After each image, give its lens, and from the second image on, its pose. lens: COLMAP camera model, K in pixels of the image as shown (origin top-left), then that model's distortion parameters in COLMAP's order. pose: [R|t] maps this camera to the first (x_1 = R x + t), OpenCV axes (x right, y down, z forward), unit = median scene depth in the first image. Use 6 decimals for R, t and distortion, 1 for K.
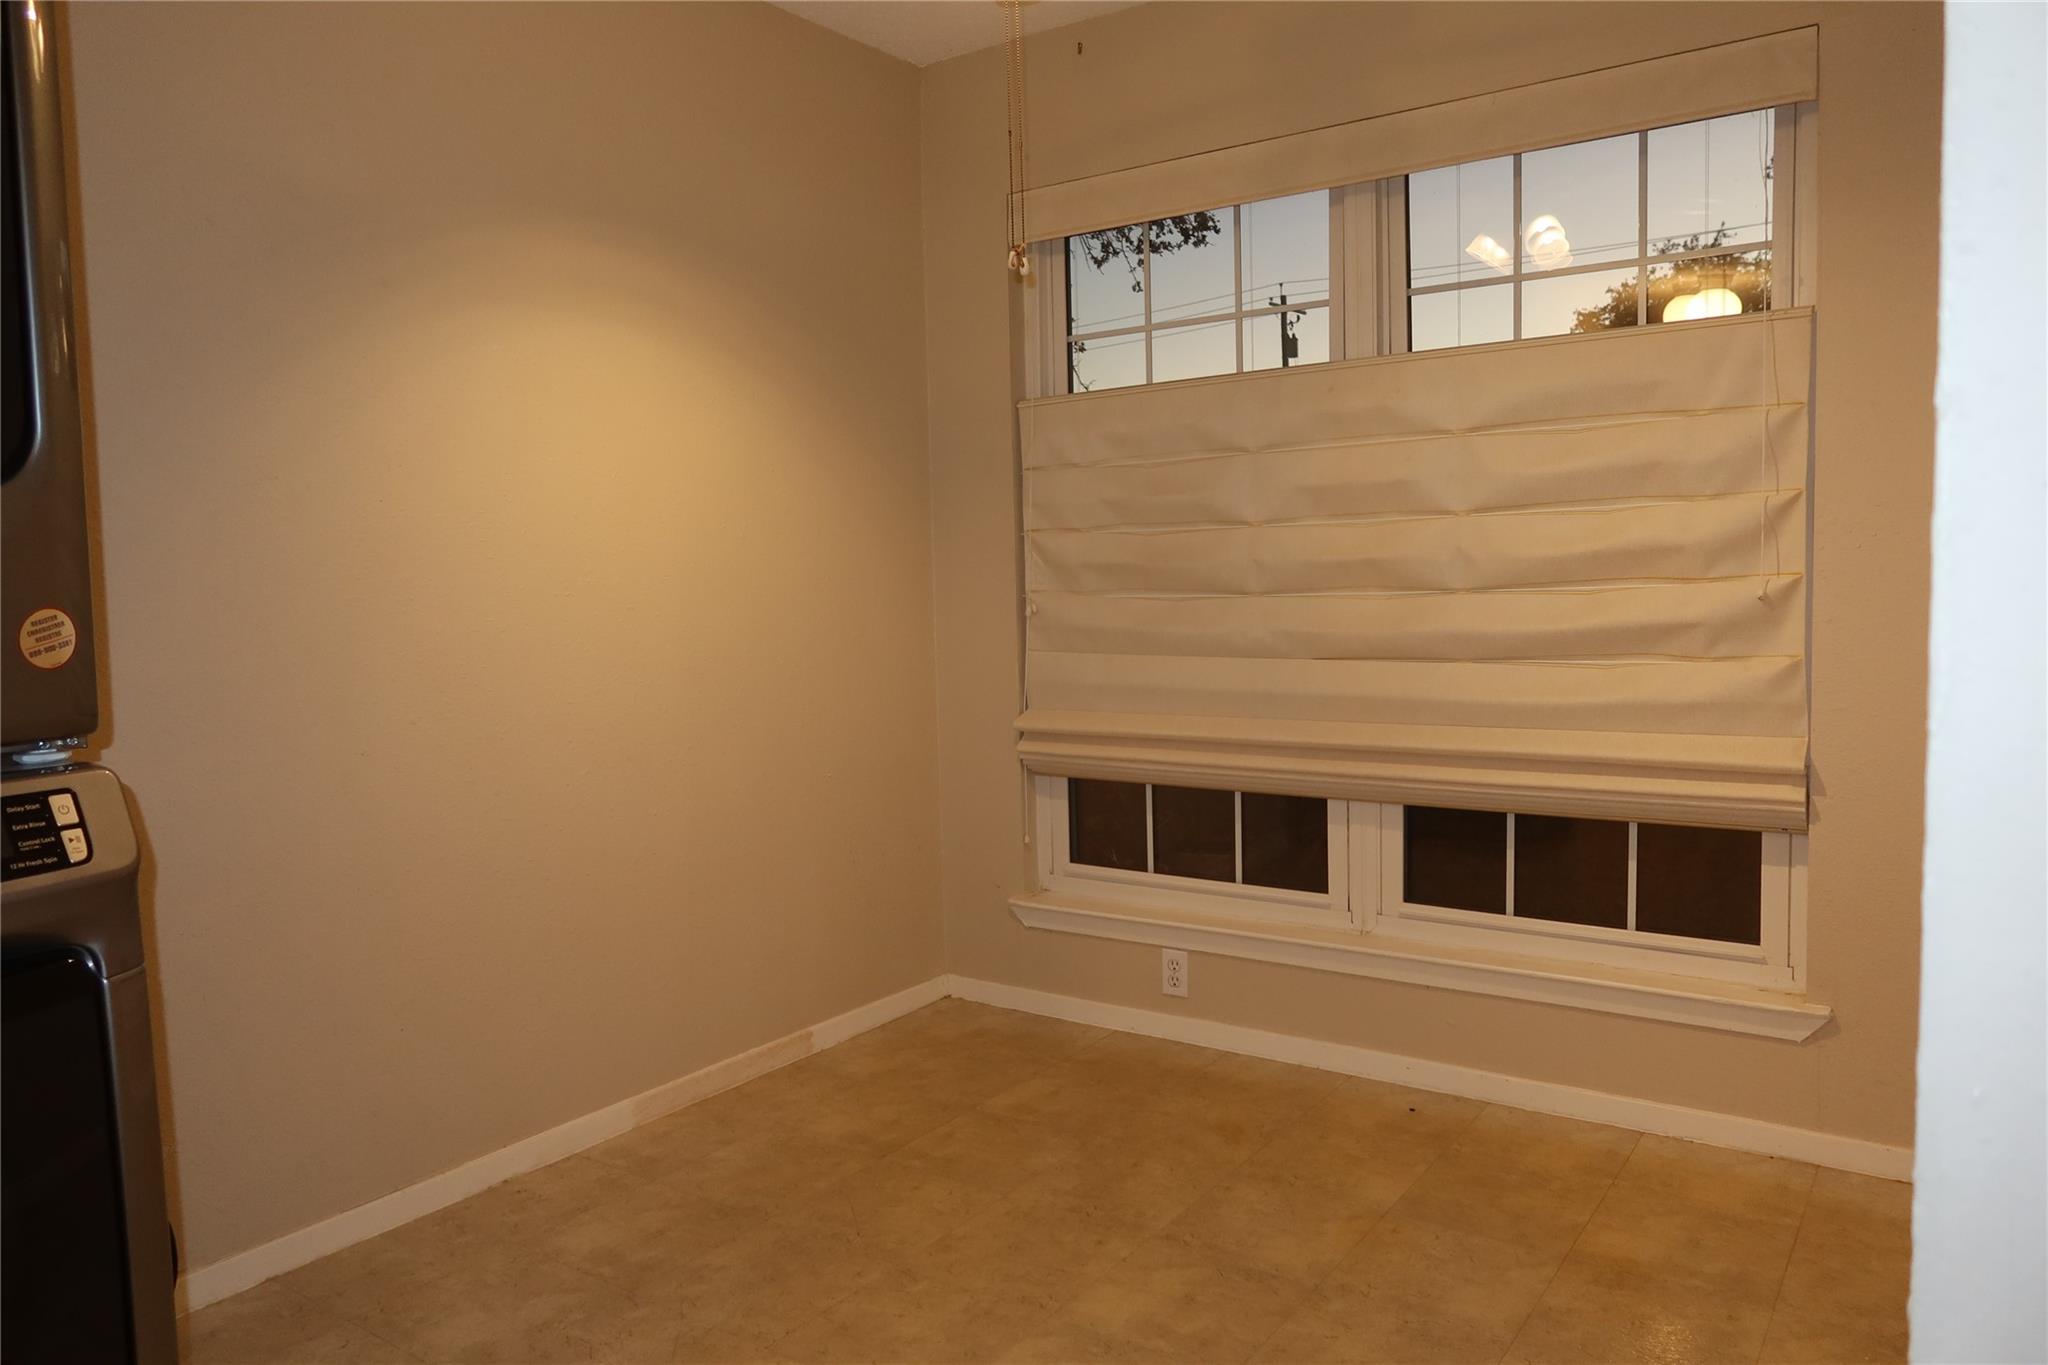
lens RADIAL K [[1467.8, 0, 1024.0], [0, 1467.8, 682.5], [0, 0, 1]] dist [-0.011678, -0.000736]
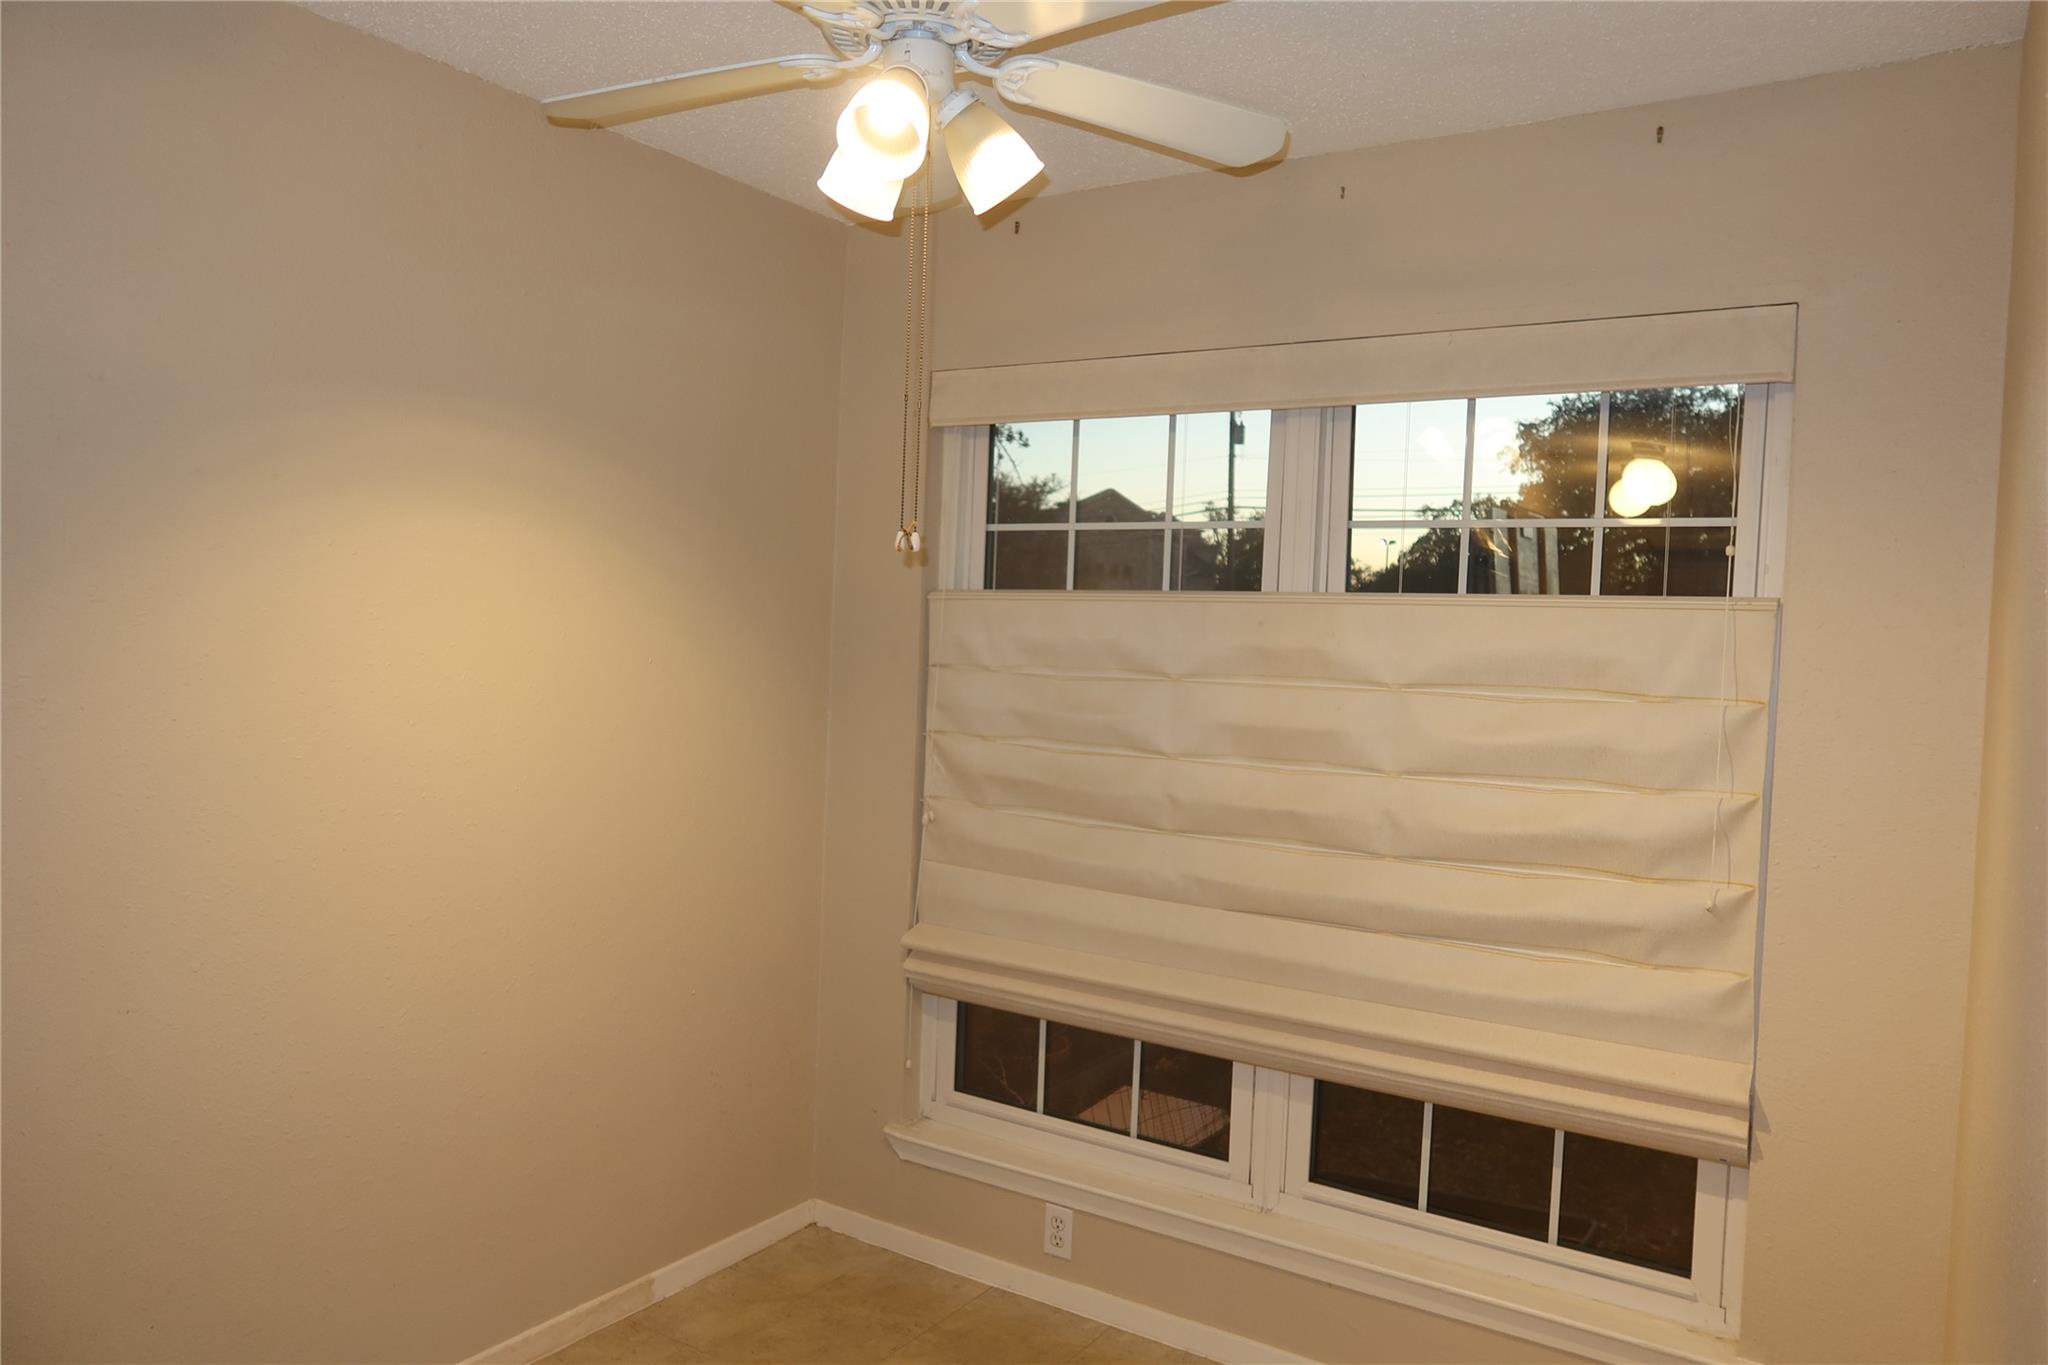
lens RADIAL K [[1467.8, 0, 1024.0], [0, 1467.8, 682.5], [0, 0, 1]] dist [-0.011678, -0.000736]
pose [[0.997015, 0.063534, 0.043875, 0.021372], [-0.061610, 0.997135, -0.043889, -0.109897], [-0.046538, 0.041054, 0.998073, 0.081440]]
